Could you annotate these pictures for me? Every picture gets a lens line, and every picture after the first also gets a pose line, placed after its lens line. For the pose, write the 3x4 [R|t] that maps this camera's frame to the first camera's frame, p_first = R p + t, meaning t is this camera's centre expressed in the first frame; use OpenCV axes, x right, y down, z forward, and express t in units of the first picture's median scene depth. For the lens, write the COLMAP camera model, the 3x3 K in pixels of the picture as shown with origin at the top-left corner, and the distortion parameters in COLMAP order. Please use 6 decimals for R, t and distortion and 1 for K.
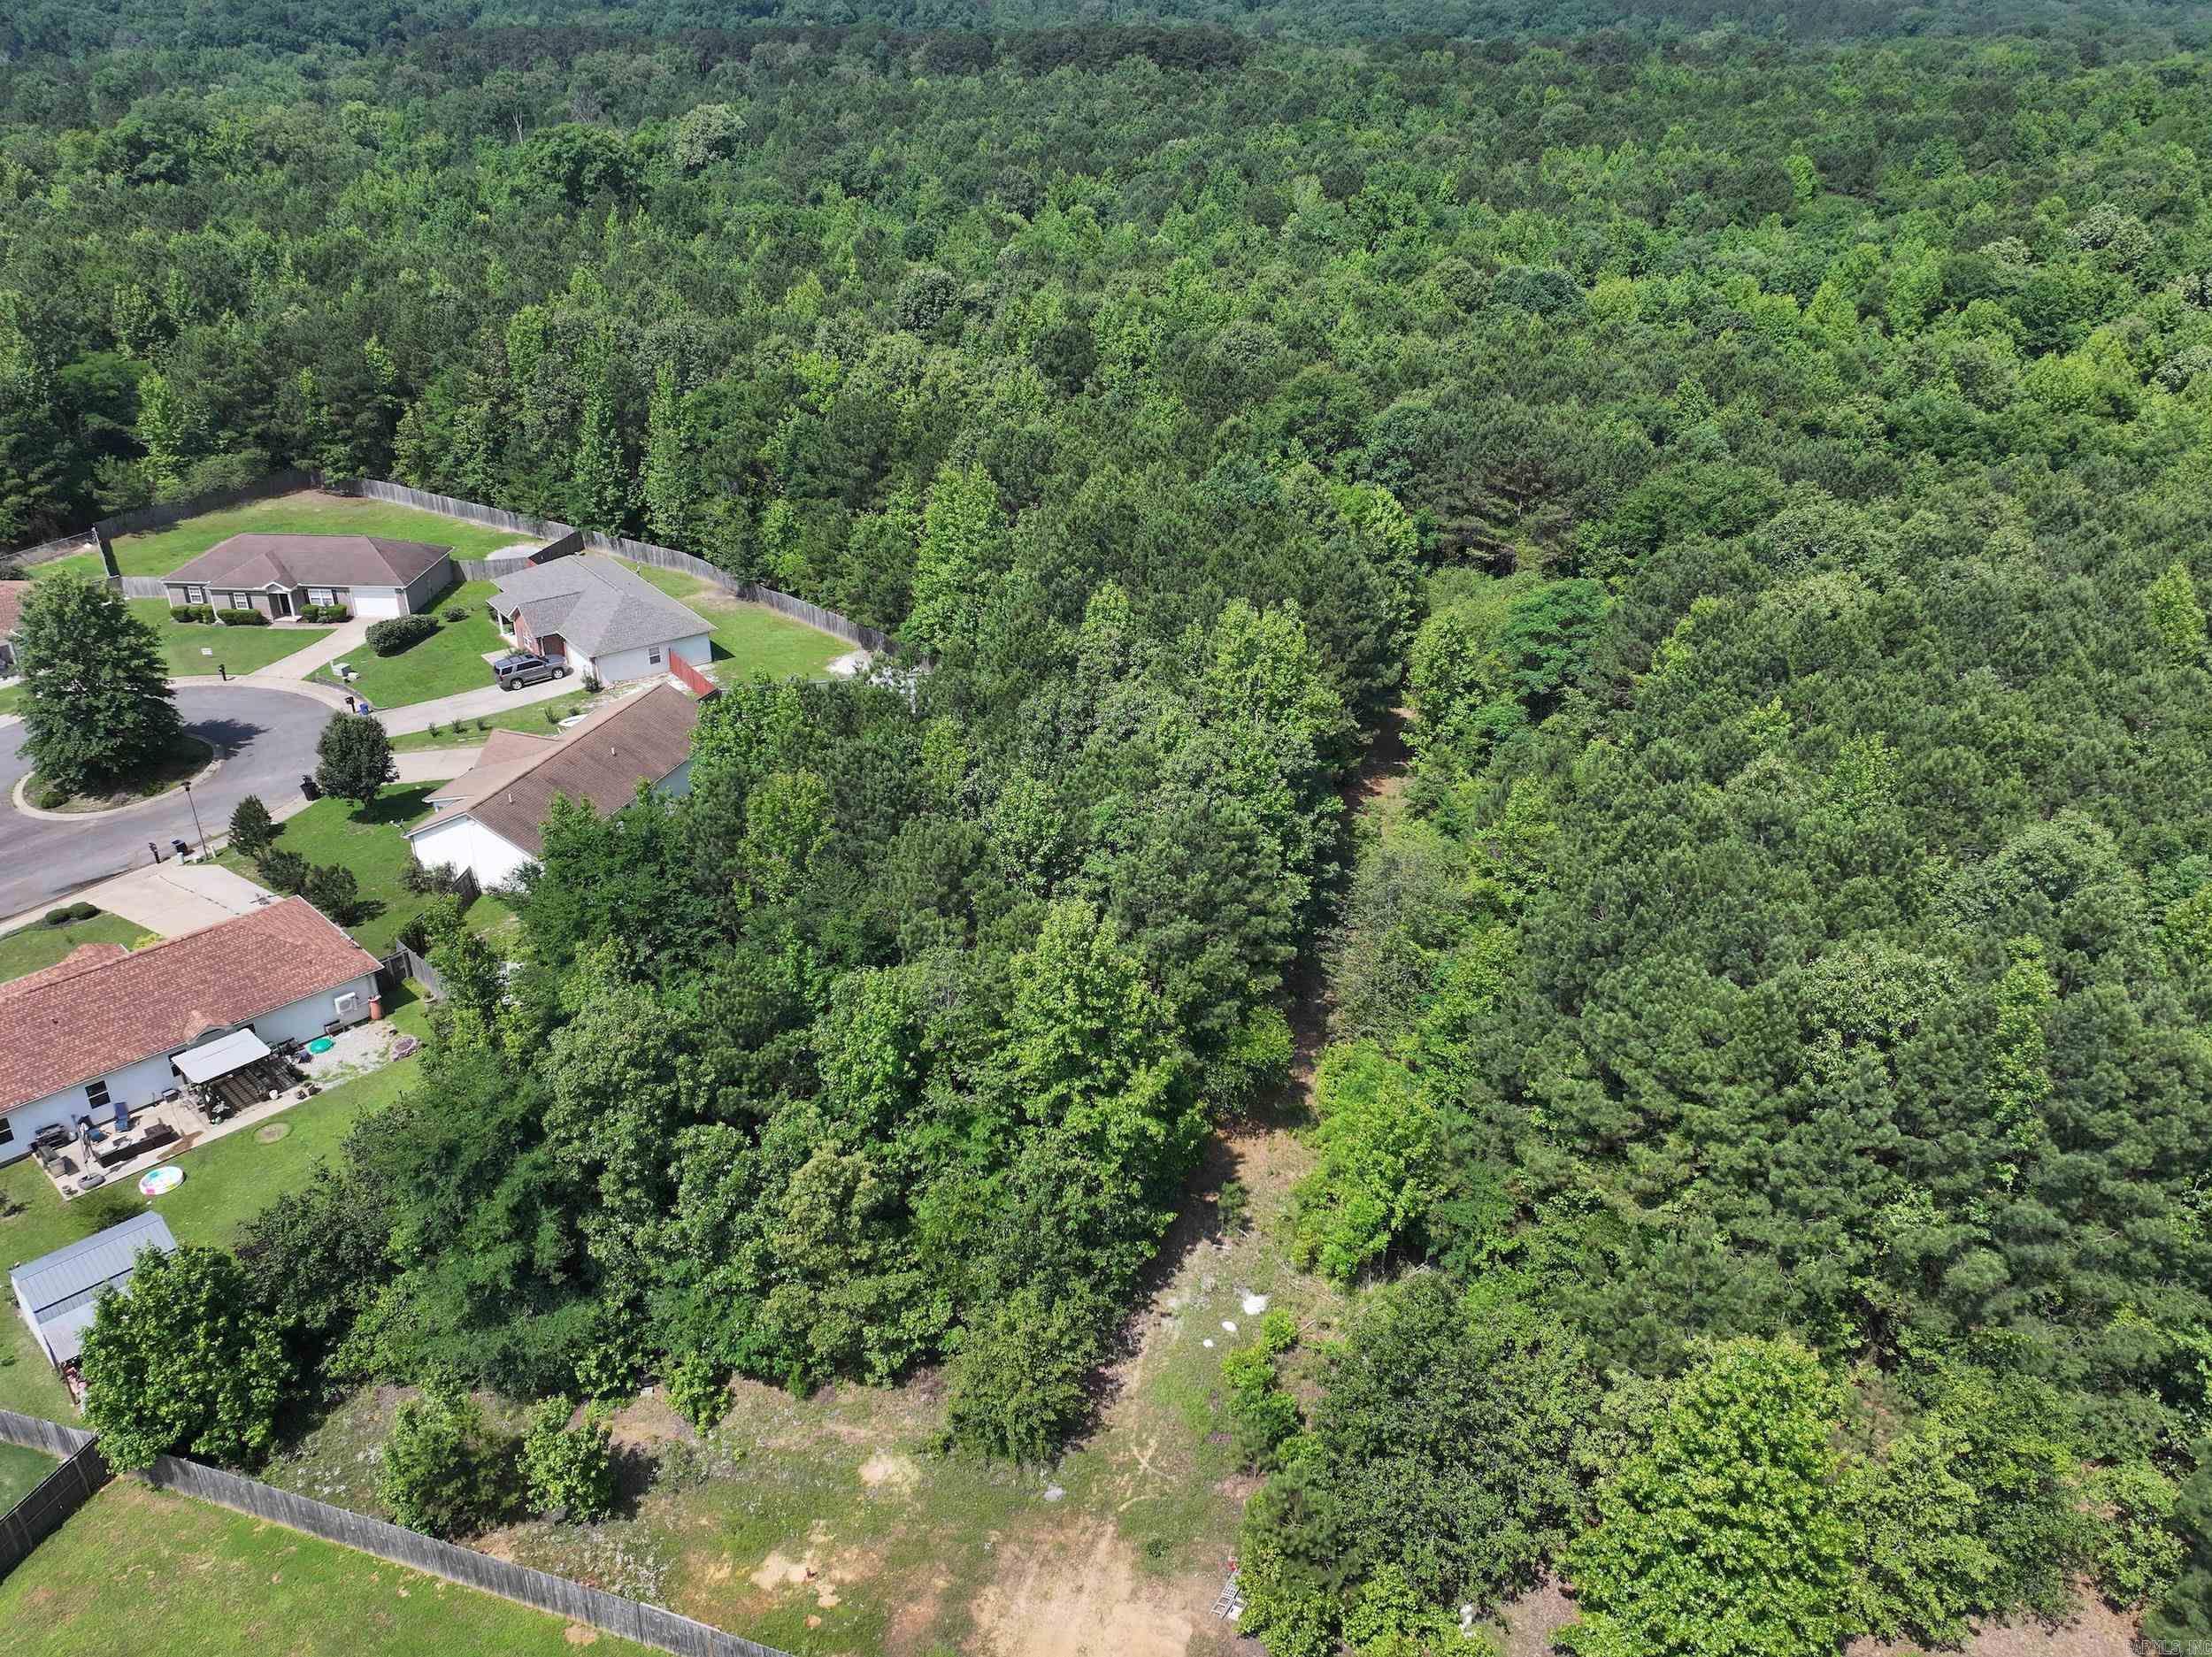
lens RADIAL K [[1732.0, 0, 1104.9], [0, 1732.0, 818.0], [0, 0, 1]] dist [-0.000142, 0.015079]
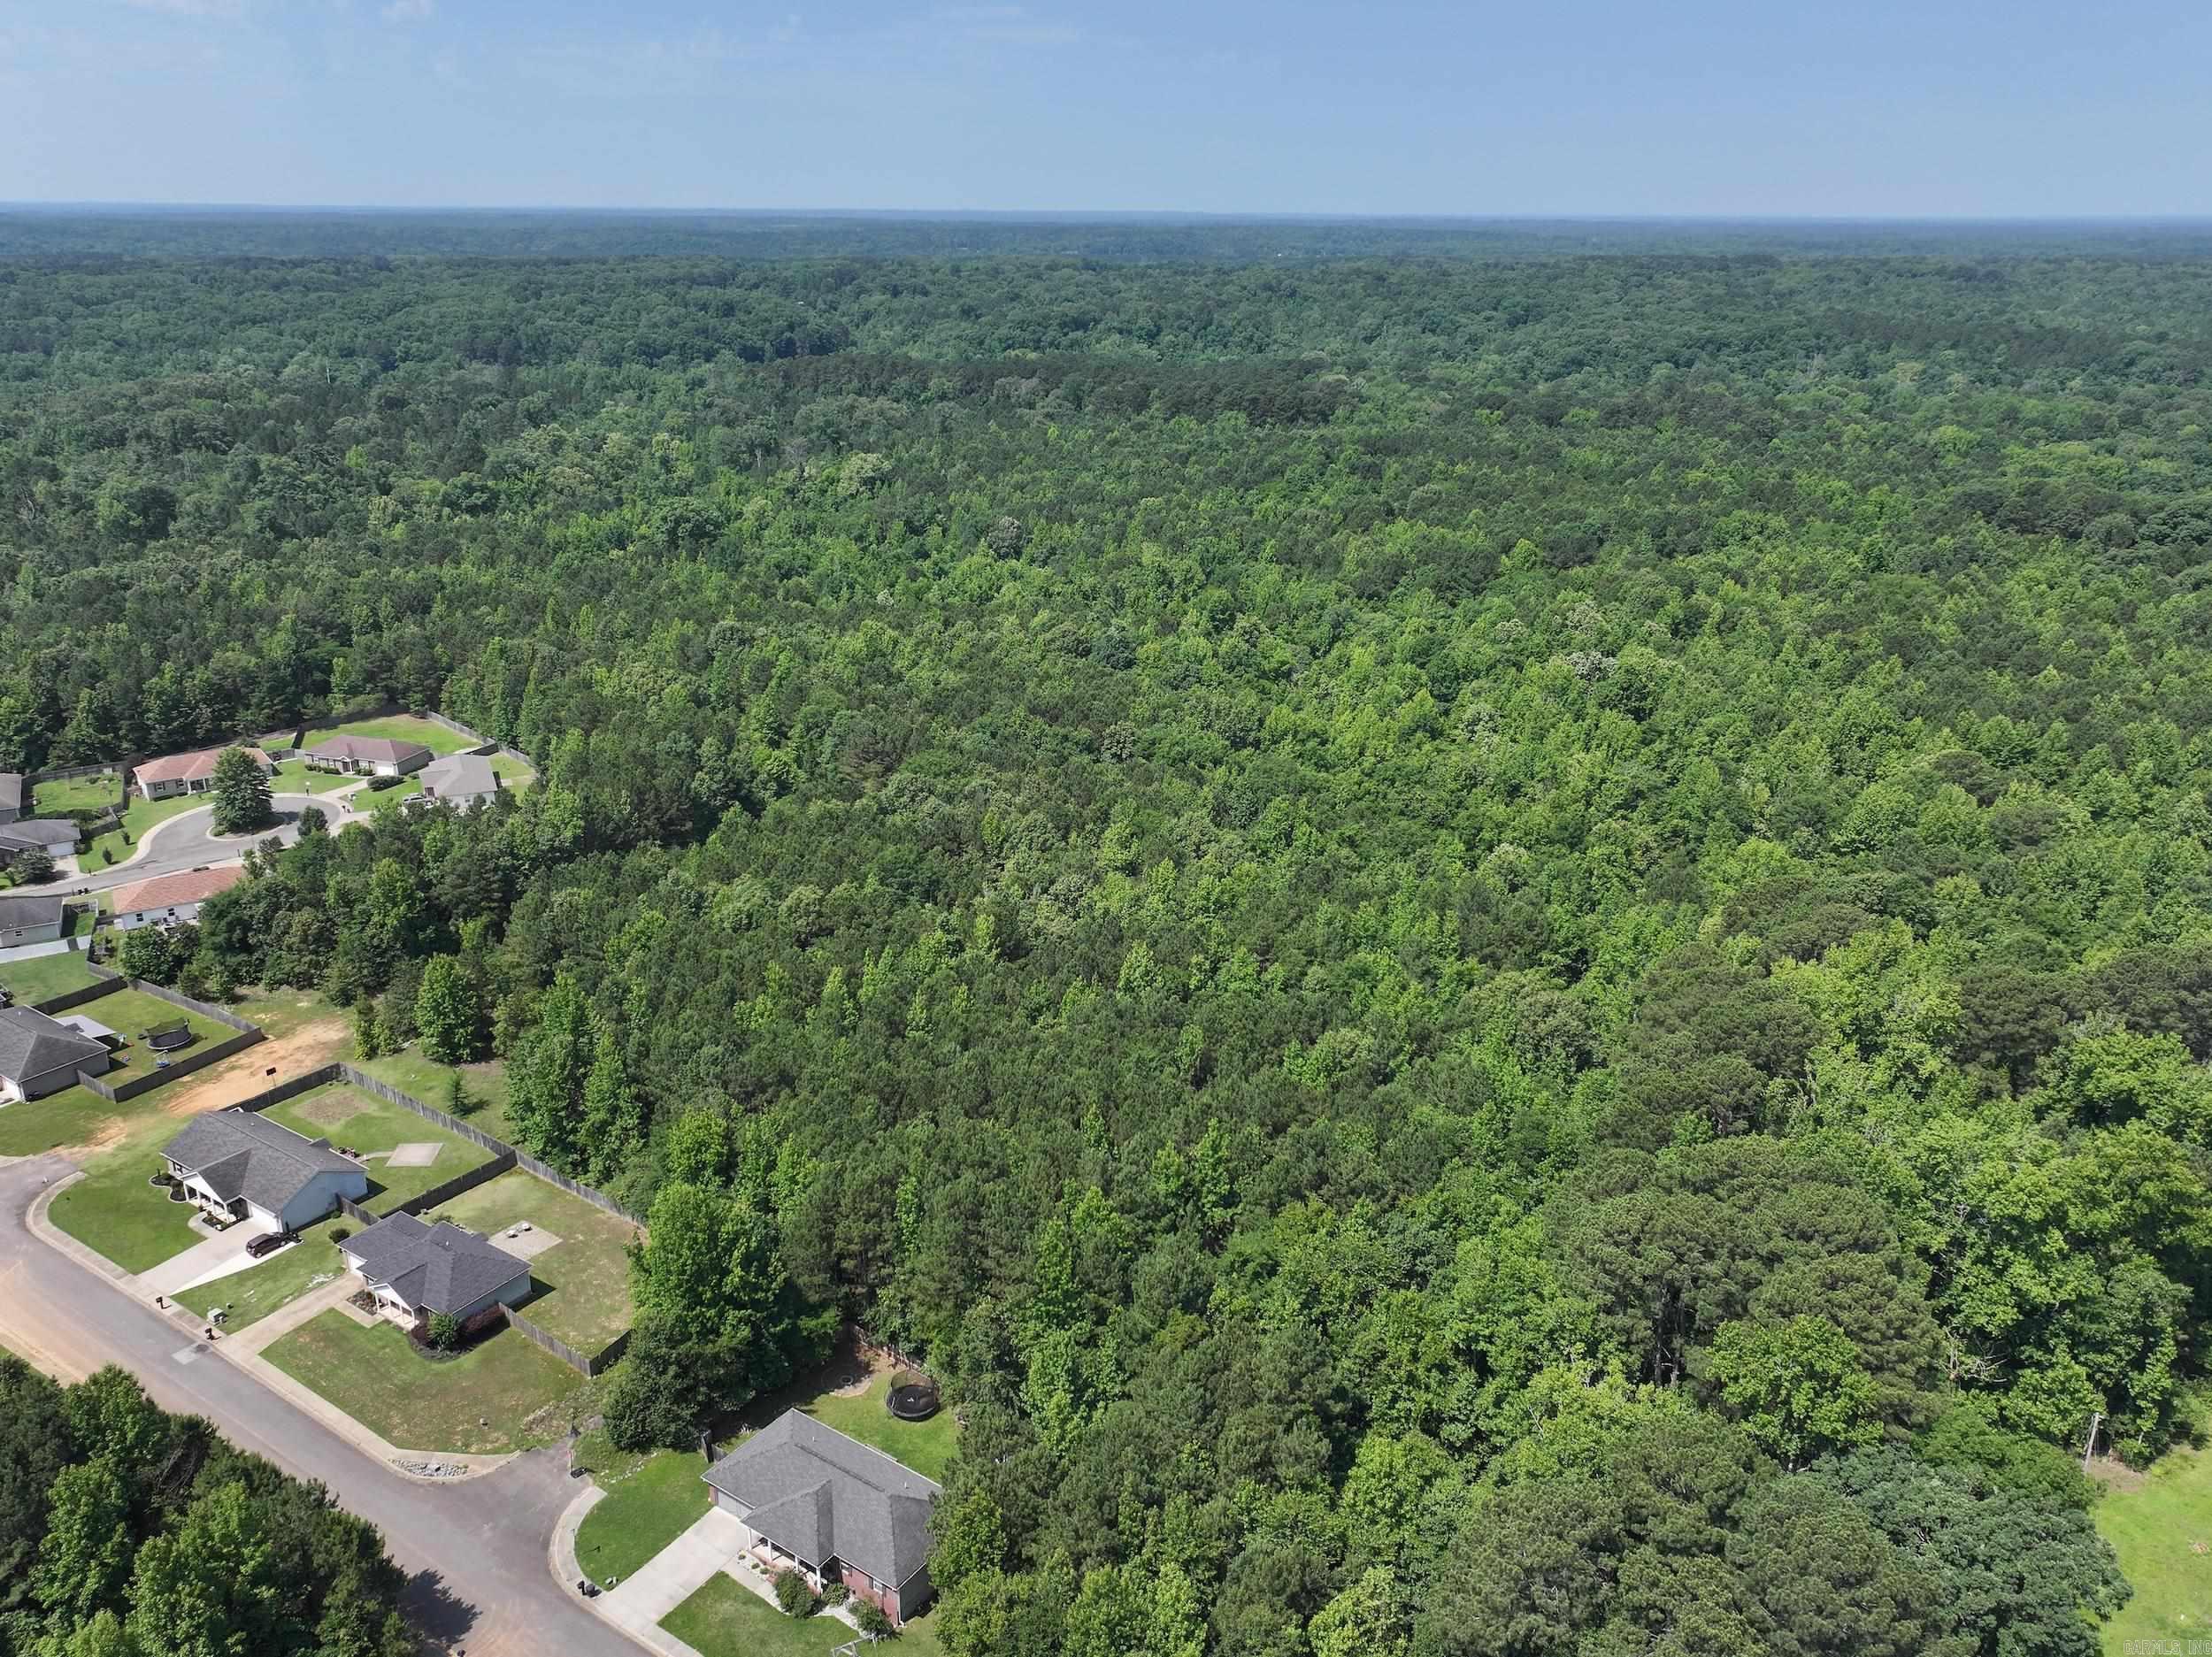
lens RADIAL K [[1732.0, 0, 1109.4], [0, 1732.0, 827.1], [0, 0, 1]] dist [-0.000142, 0.015079]
pose [[0.971371, 0.082992, -0.222599, 1.076055], [-0.110143, 0.987533, -0.112455, 0.107558], [0.210491, 0.133754, 0.968403, -1.042376]]
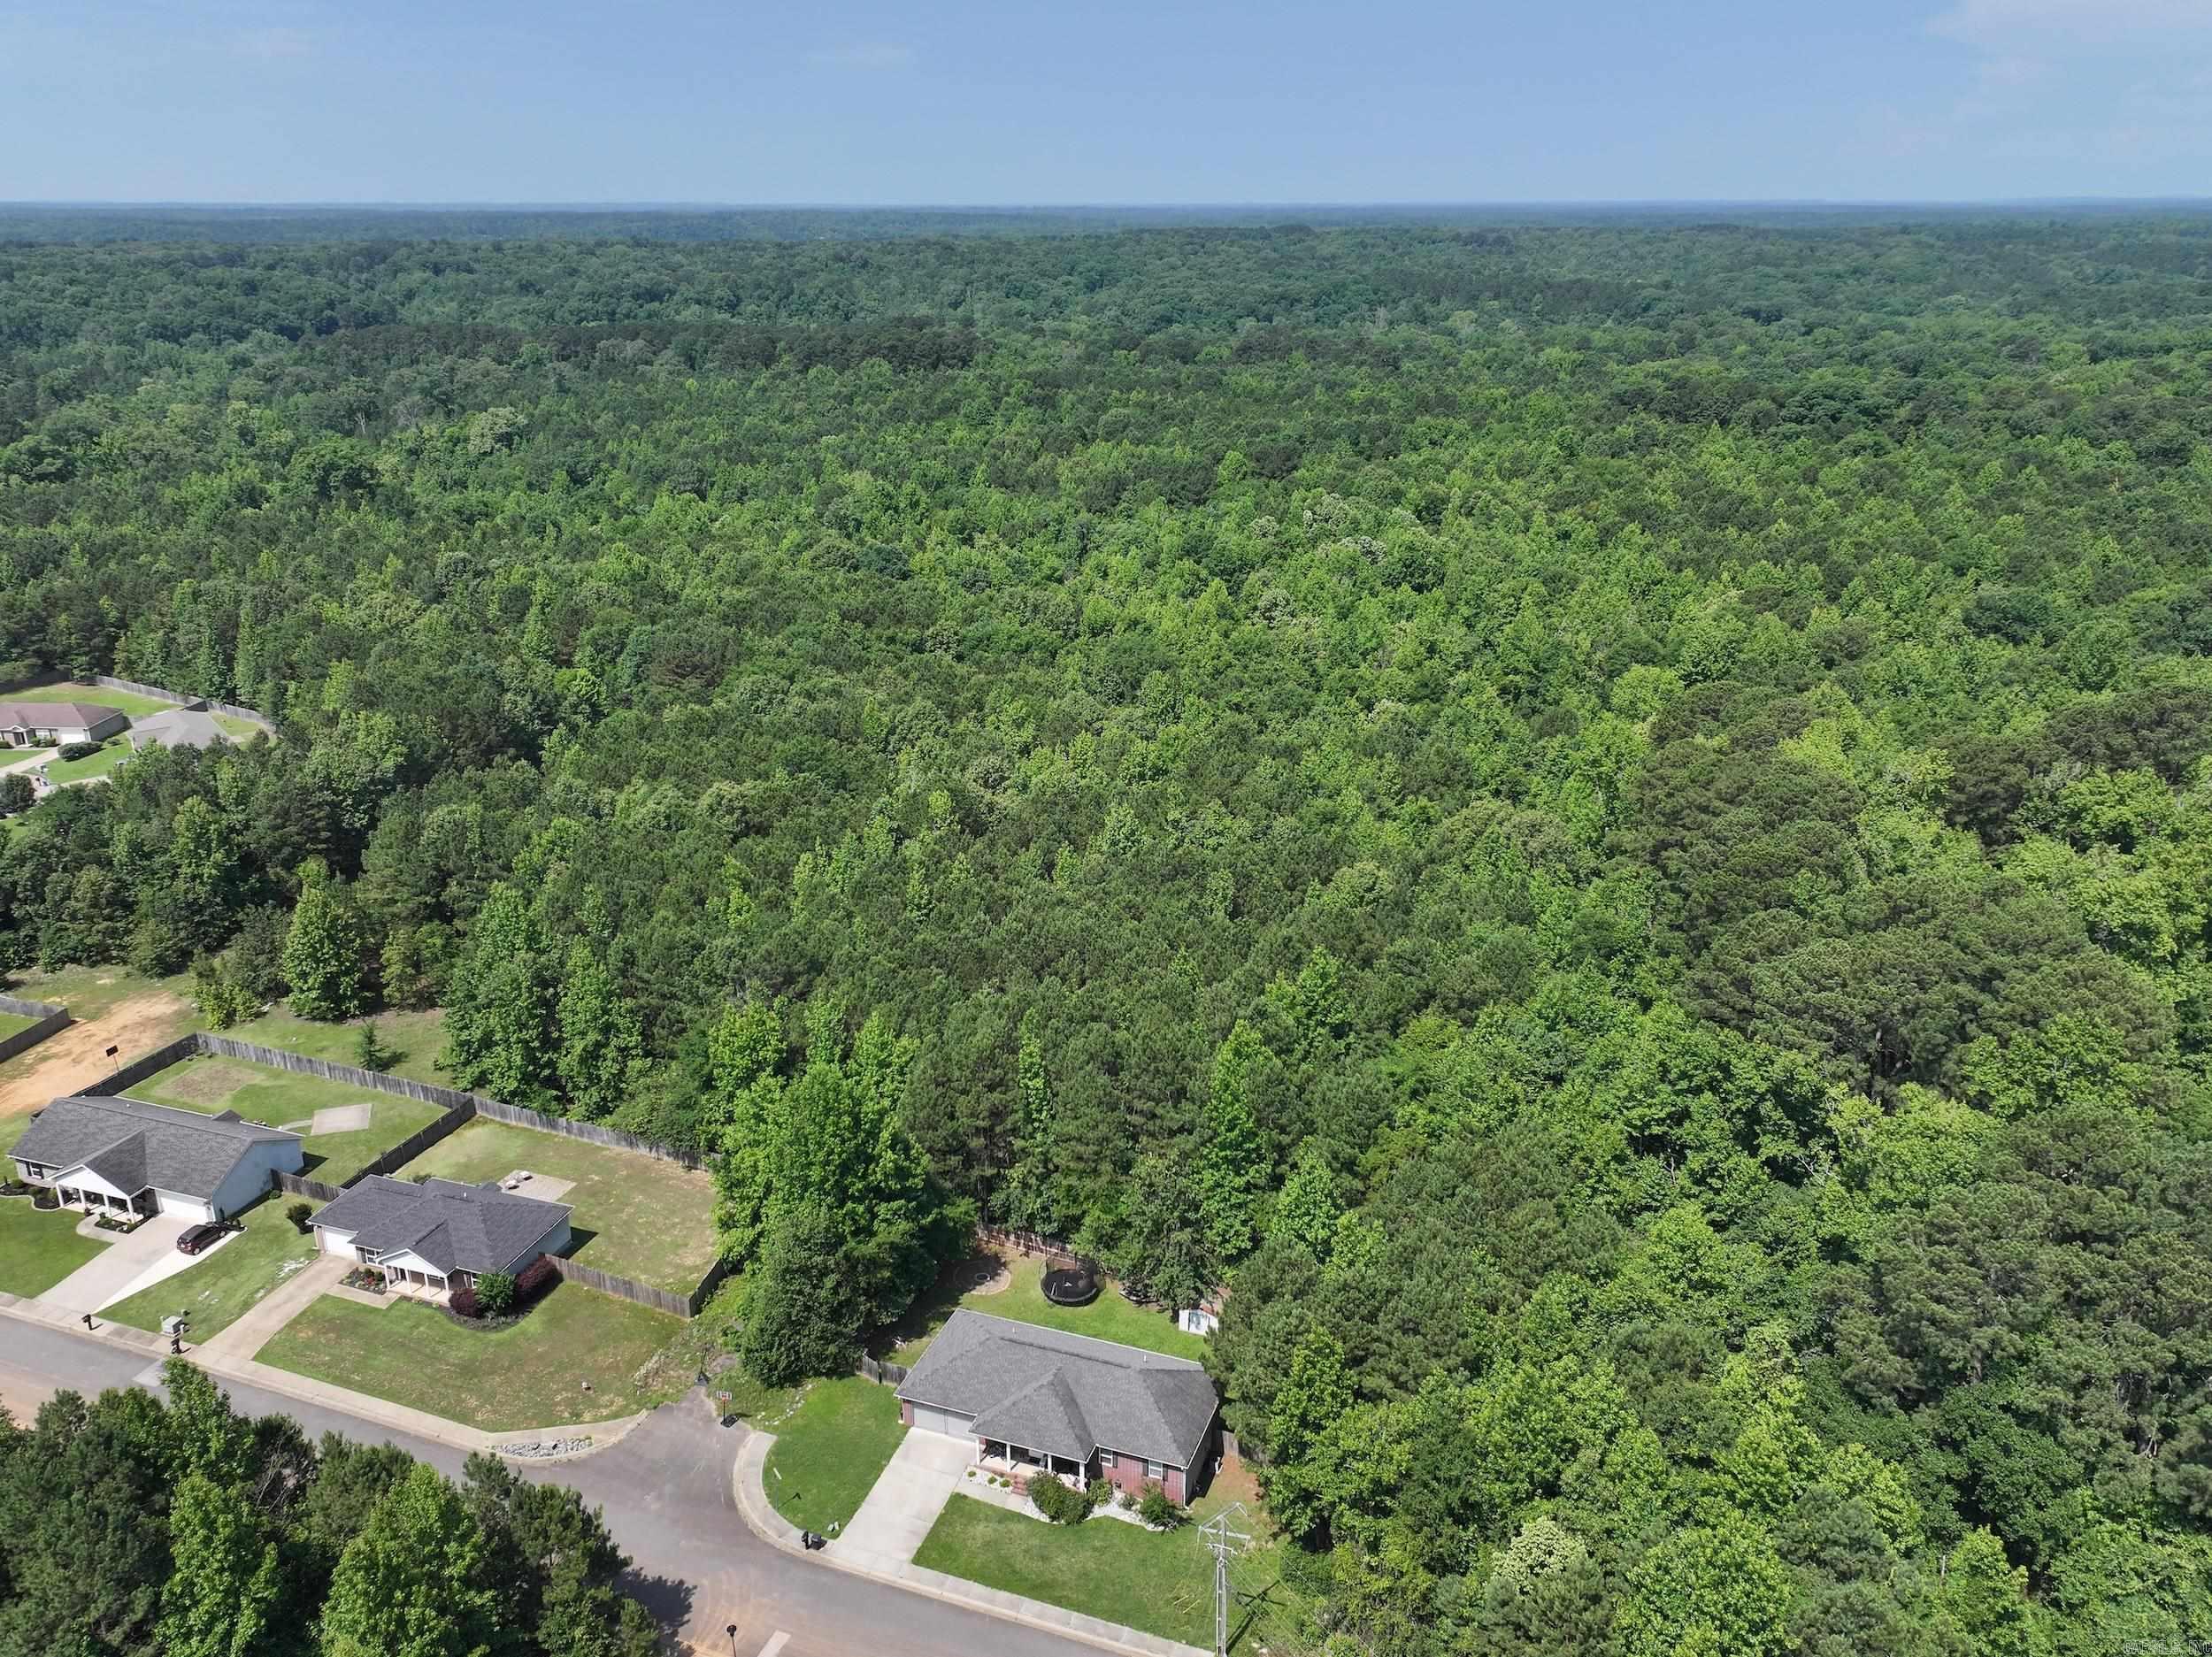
lens RADIAL K [[1732.0, 0, 1106.7], [0, 1732.0, 823.4], [0, 0, 1]] dist [-0.000142, 0.015079]
pose [[0.999805, -0.010988, 0.016391, 0.719517], [0.012905, 0.992468, -0.121823, 0.229149], [-0.014929, 0.122010, 0.992417, -0.937154]]
